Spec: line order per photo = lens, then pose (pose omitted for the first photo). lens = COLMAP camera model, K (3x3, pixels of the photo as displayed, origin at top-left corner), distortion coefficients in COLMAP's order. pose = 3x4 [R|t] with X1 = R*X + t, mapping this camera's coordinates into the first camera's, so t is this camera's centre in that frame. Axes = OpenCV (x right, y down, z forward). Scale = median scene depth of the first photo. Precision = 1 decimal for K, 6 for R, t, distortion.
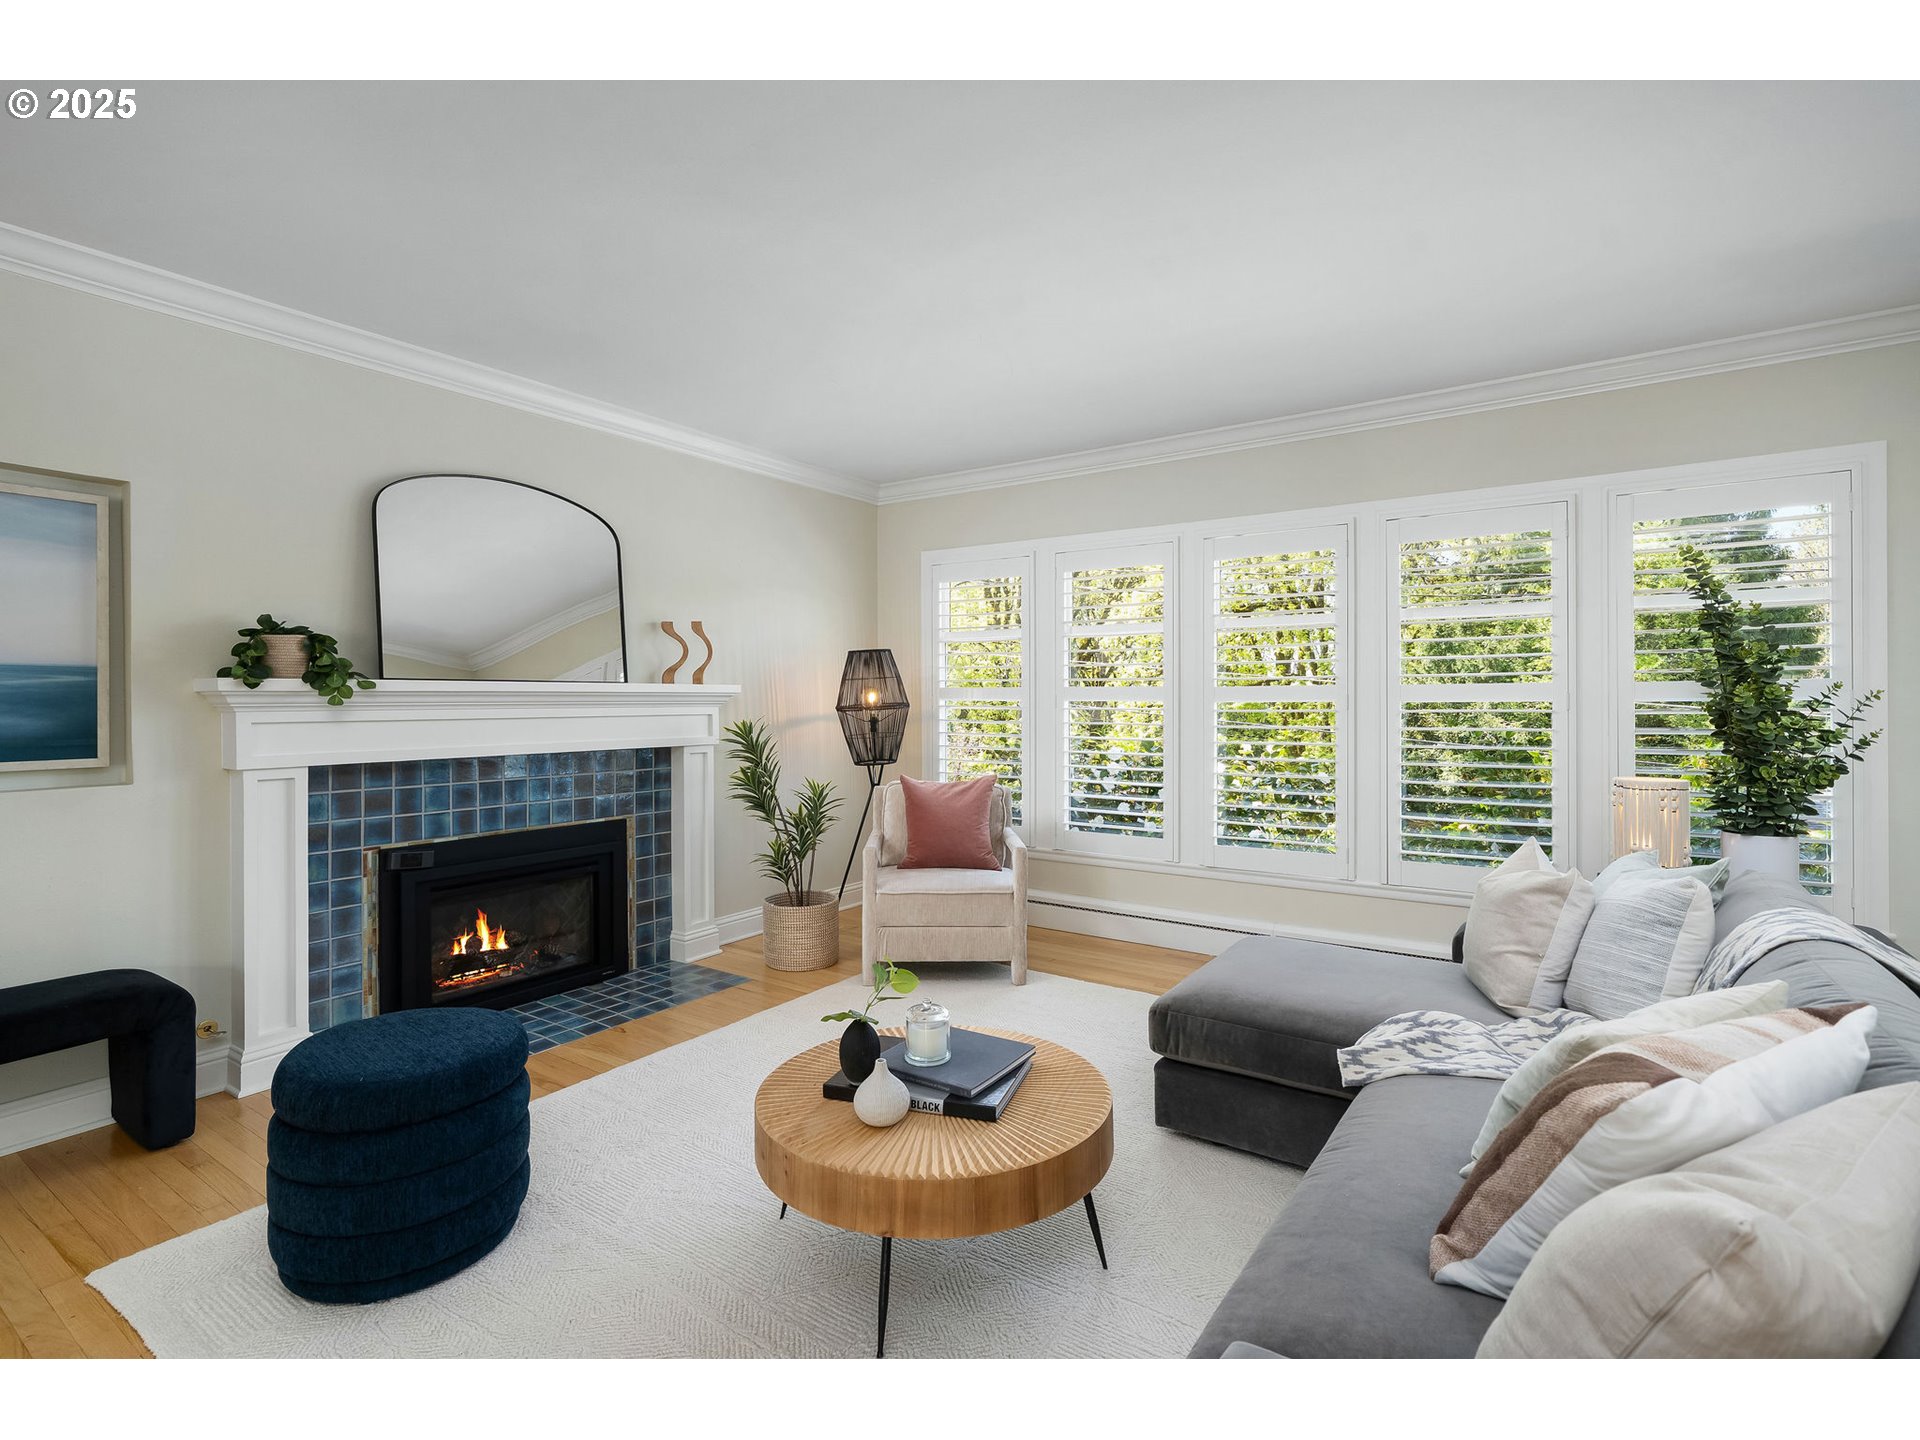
lens RADIAL K [[905.1, 0, 960.9], [0, 905.1, 709.7], [0, 0, 1]] dist [-0.000837, 0.002738]
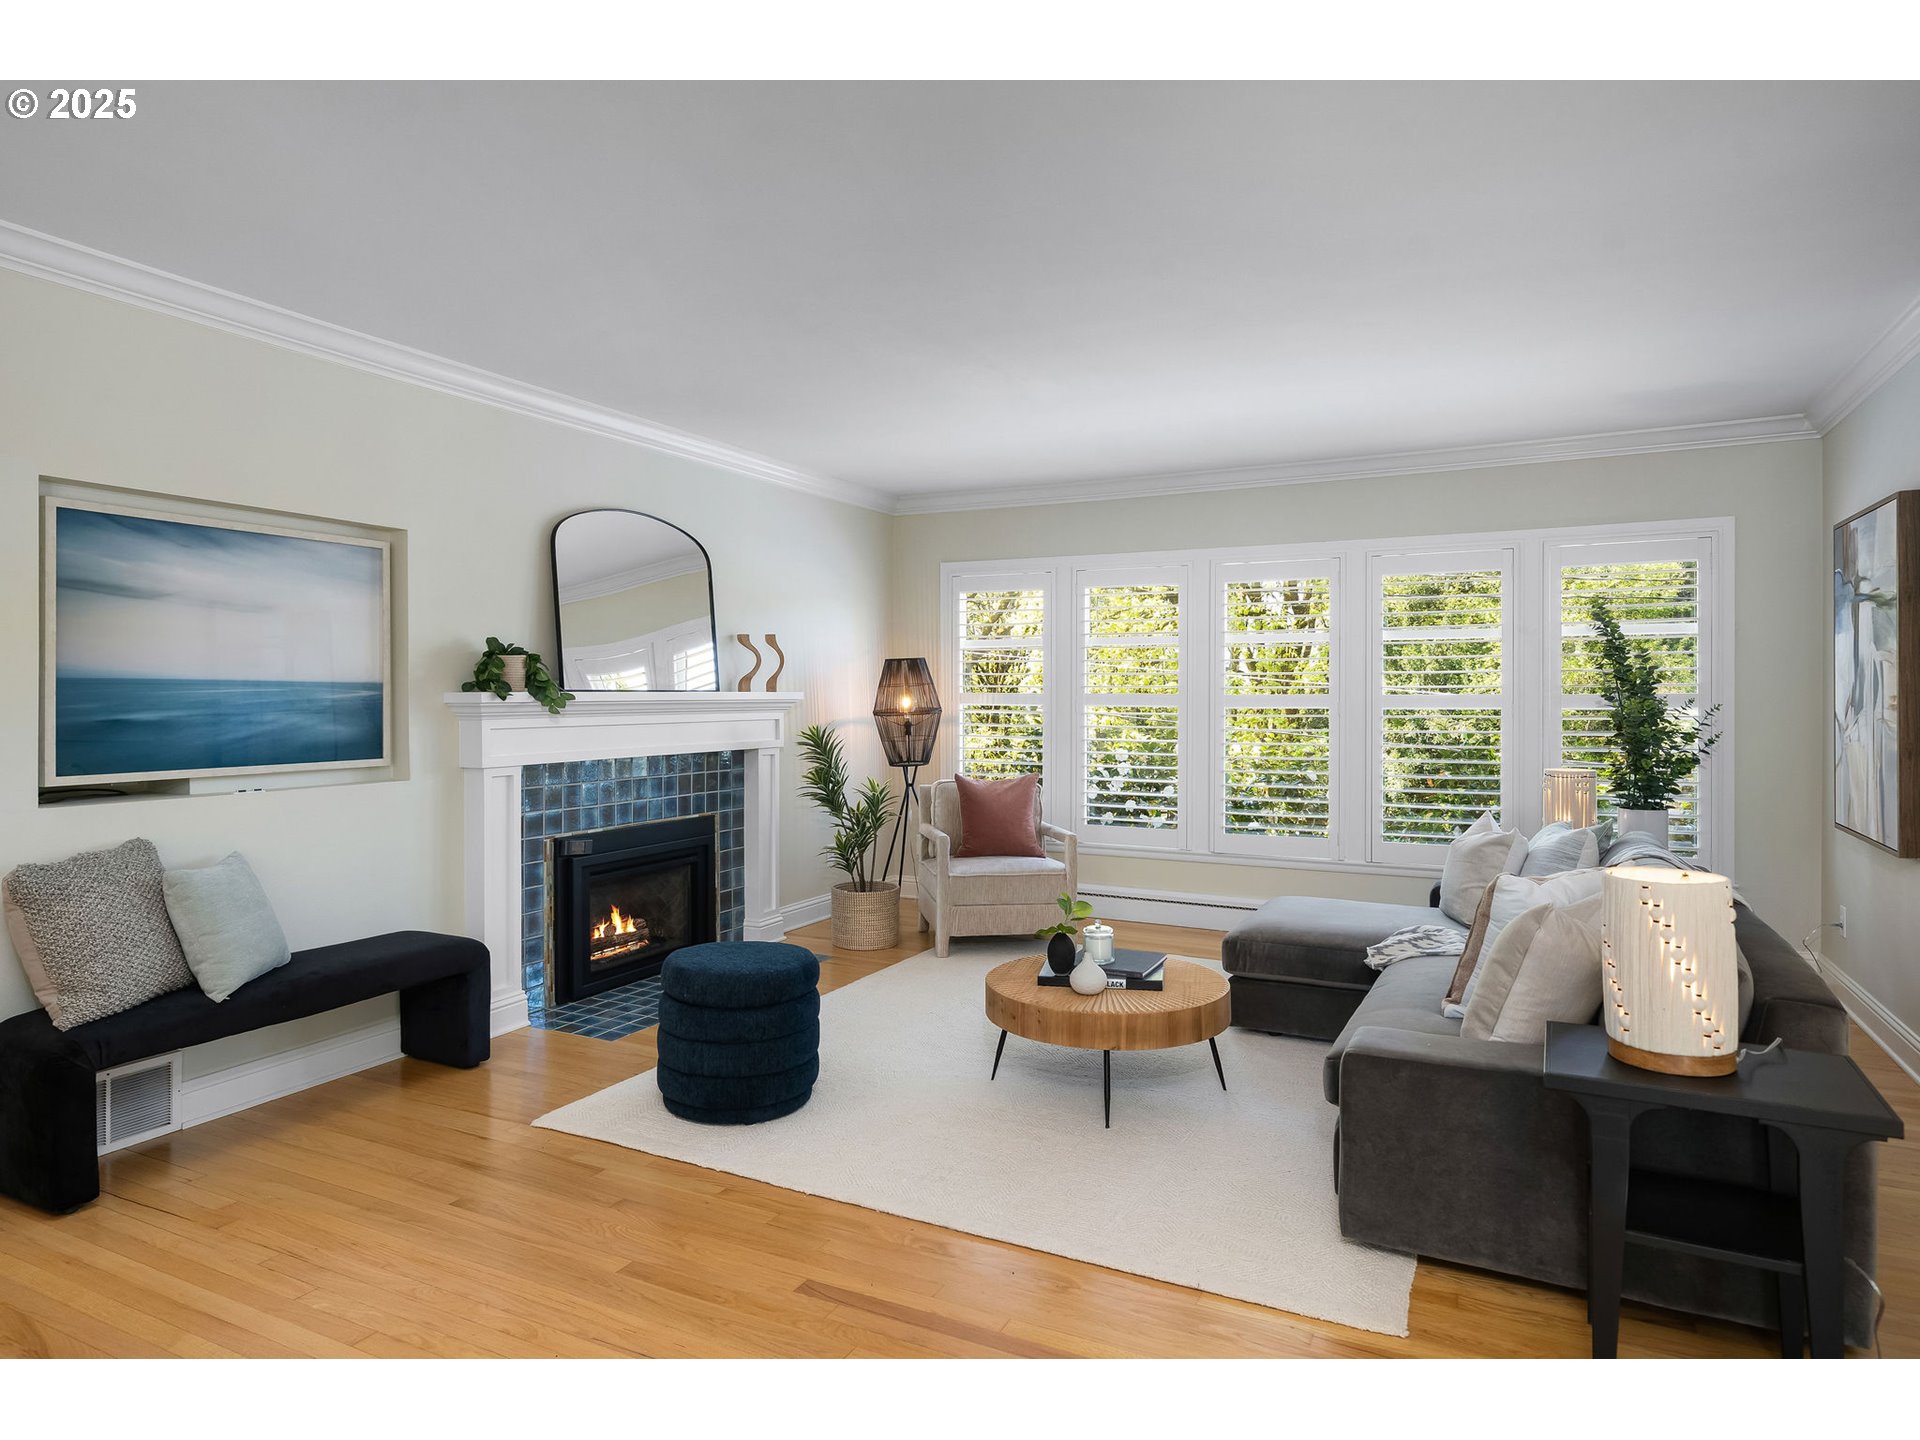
lens RADIAL K [[1110.6, 0, 959.8], [0, 1110.6, 715.1], [0, 0, 1]] dist [0.005081, -0.002430]
pose [[0.992014, 0.000097, 0.126131, -0.305702], [-0.001123, 0.999967, 0.008067, -0.014251], [-0.126126, -0.008144, 0.991981, -0.464488]]
